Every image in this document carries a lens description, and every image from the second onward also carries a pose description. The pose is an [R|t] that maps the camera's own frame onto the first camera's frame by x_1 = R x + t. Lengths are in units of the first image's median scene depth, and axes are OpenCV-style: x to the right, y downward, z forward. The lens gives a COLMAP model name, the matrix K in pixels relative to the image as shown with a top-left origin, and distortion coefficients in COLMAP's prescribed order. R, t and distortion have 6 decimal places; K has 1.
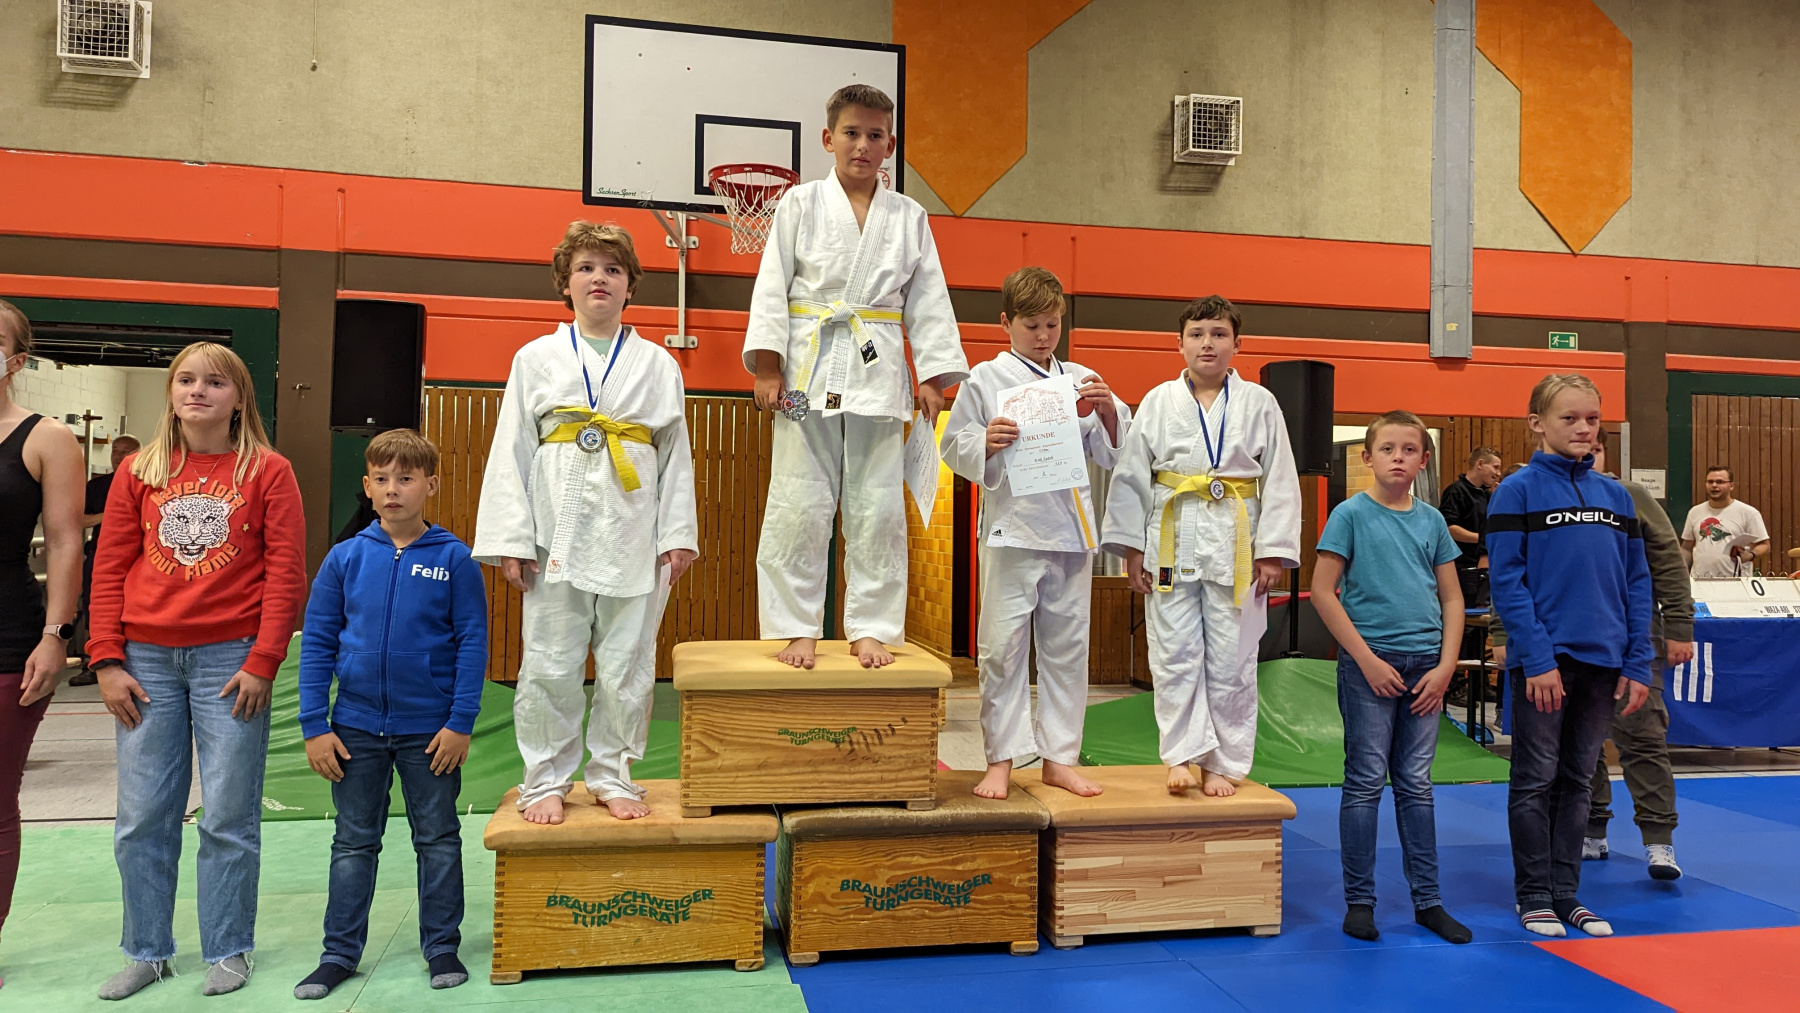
lens RADIAL K [[1334.5, 0, 907.1], [0, 1334.5, 488.8], [0, 0, 1]] dist [0.059186, -0.068068]
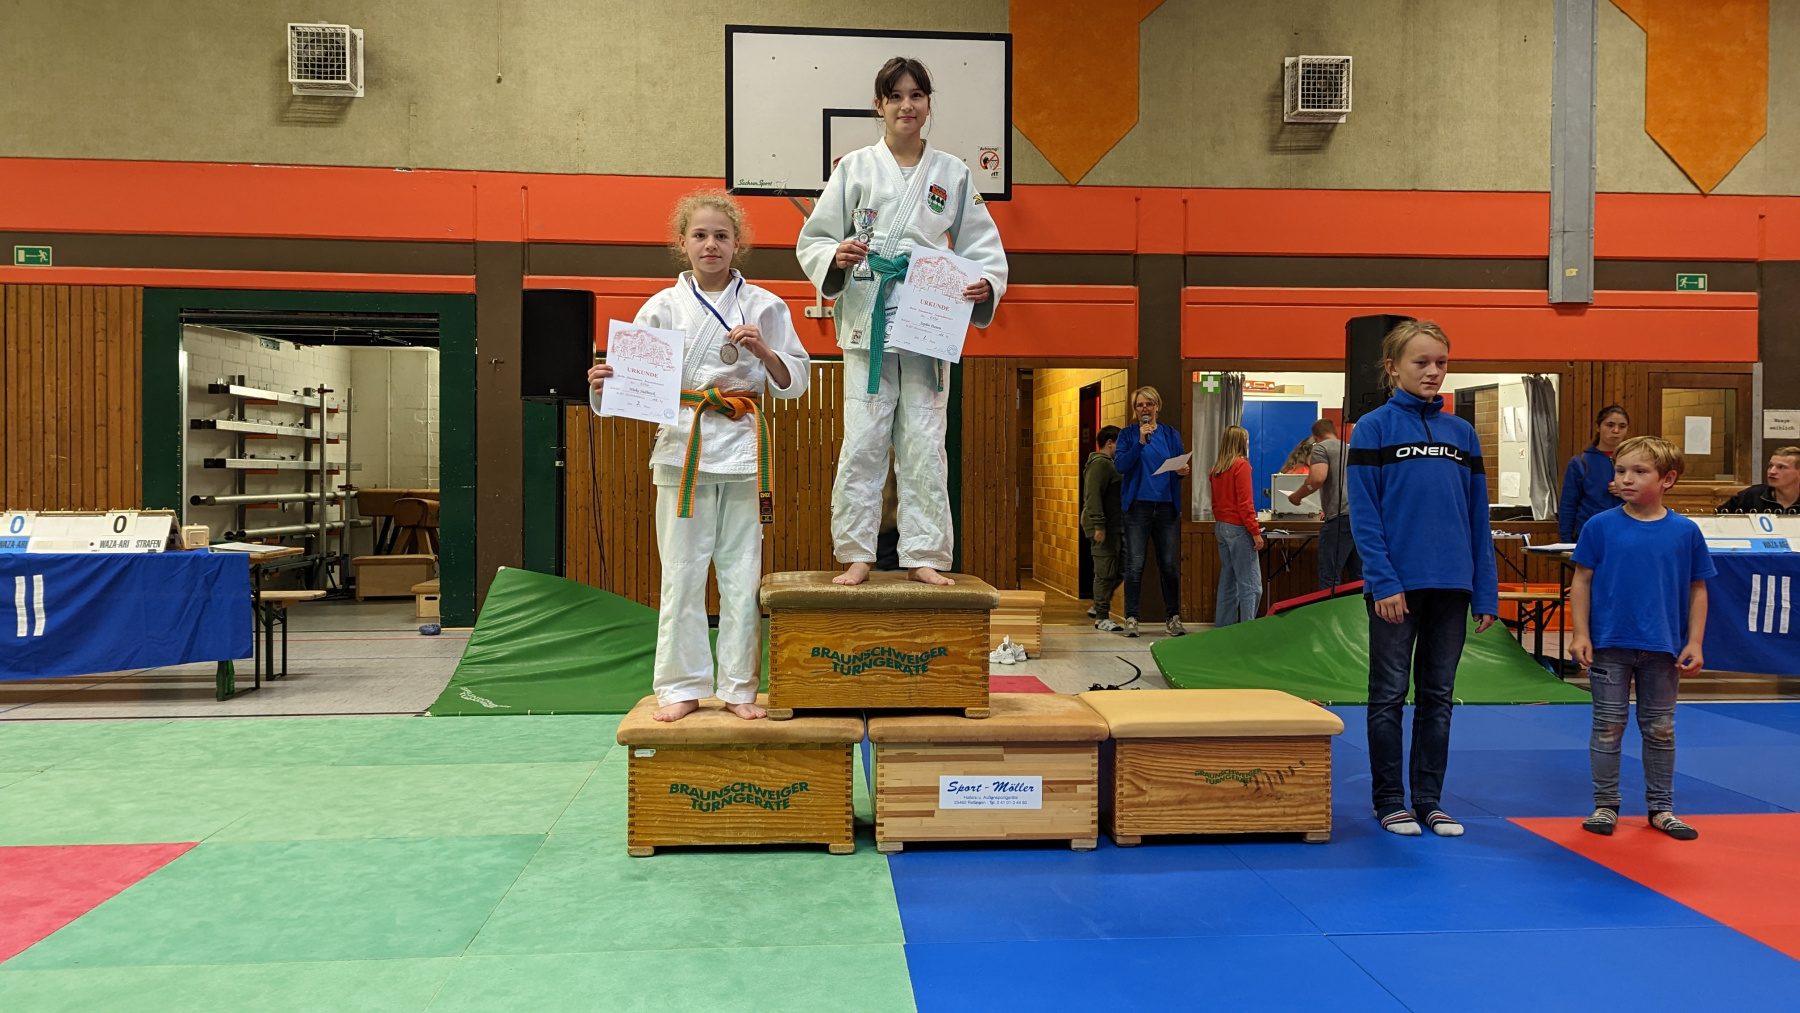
lens RADIAL K [[1368.5, 0, 898.1], [0, 1368.5, 510.6], [0, 0, 1]] dist [0.078533, -0.094541]
pose [[0.990169, -0.008740, -0.139600, 0.050021], [0.015372, 0.998800, 0.046498, 0.002273], [0.139027, -0.048187, 0.989116, -0.115631]]
